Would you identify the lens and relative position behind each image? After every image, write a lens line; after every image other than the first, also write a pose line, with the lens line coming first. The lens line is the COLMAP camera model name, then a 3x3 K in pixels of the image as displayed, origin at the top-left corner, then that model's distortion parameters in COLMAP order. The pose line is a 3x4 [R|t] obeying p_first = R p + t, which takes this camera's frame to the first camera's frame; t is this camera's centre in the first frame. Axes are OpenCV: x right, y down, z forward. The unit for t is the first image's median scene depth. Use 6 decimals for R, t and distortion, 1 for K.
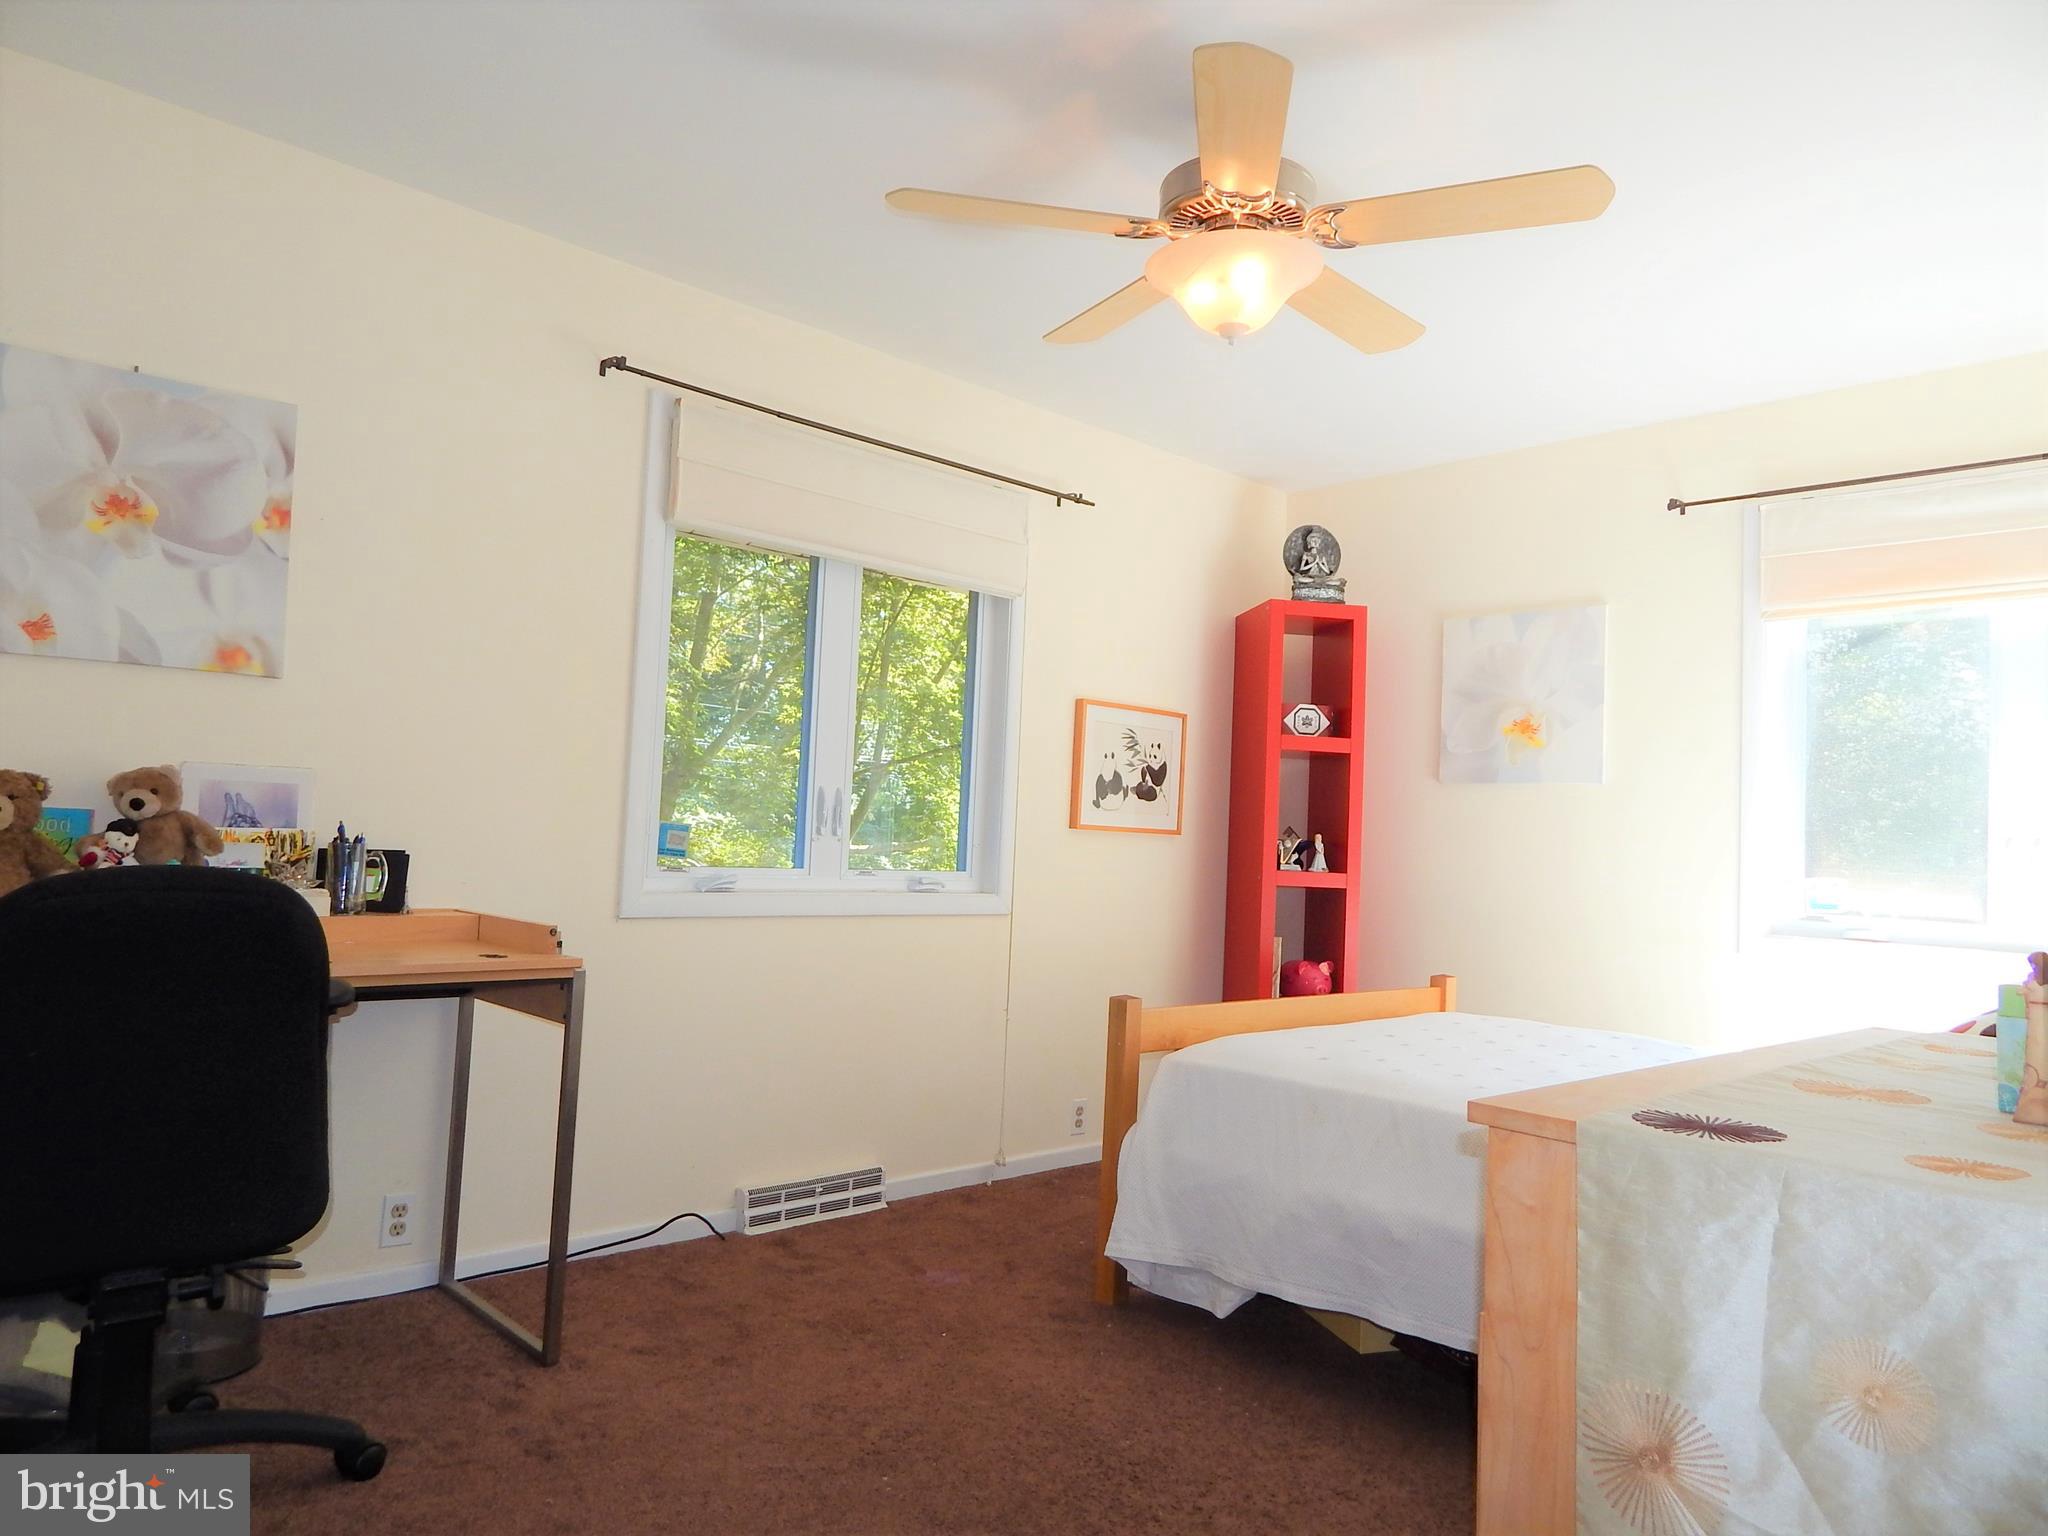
lens RADIAL K [[1343.9, 0, 1024.0], [0, 1343.9, 768.0], [0, 0, 1]] dist [0.002043, -0.003850]
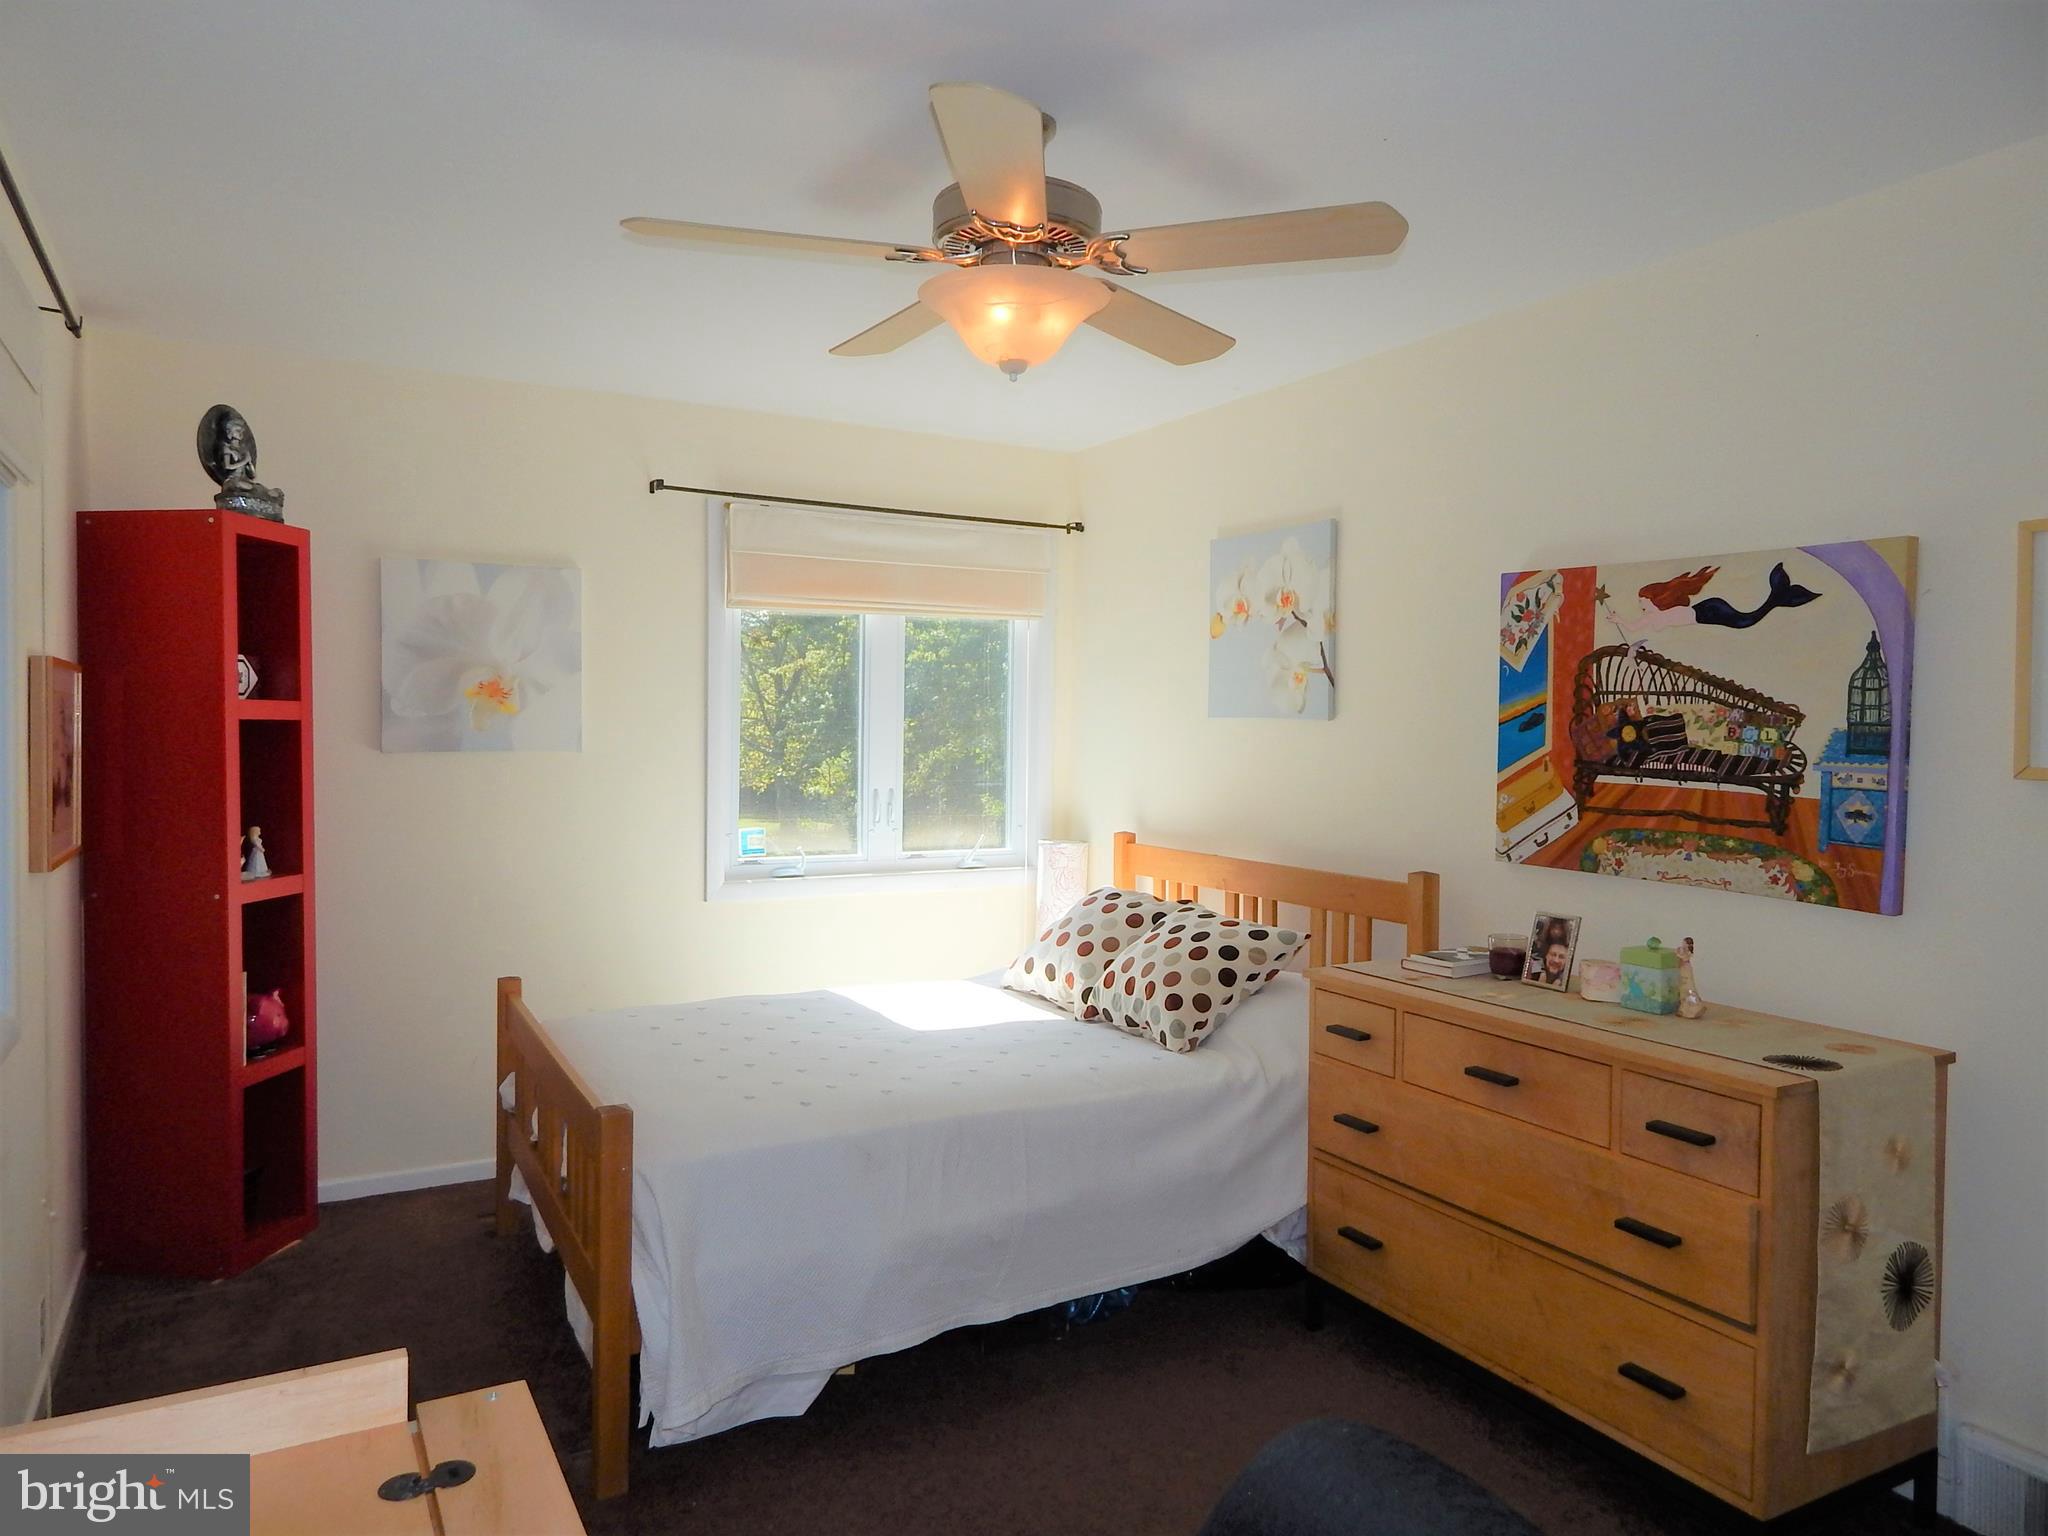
lens RADIAL K [[1343.9, 0, 1024.0], [0, 1343.9, 768.0], [0, 0, 1]] dist [0.002043, -0.003850]
pose [[0.229158, -0.075442, 0.970461, -0.436639], [-0.054865, 0.994406, 0.090259, -0.079904], [-0.971842, -0.073927, 0.223737, 0.431881]]
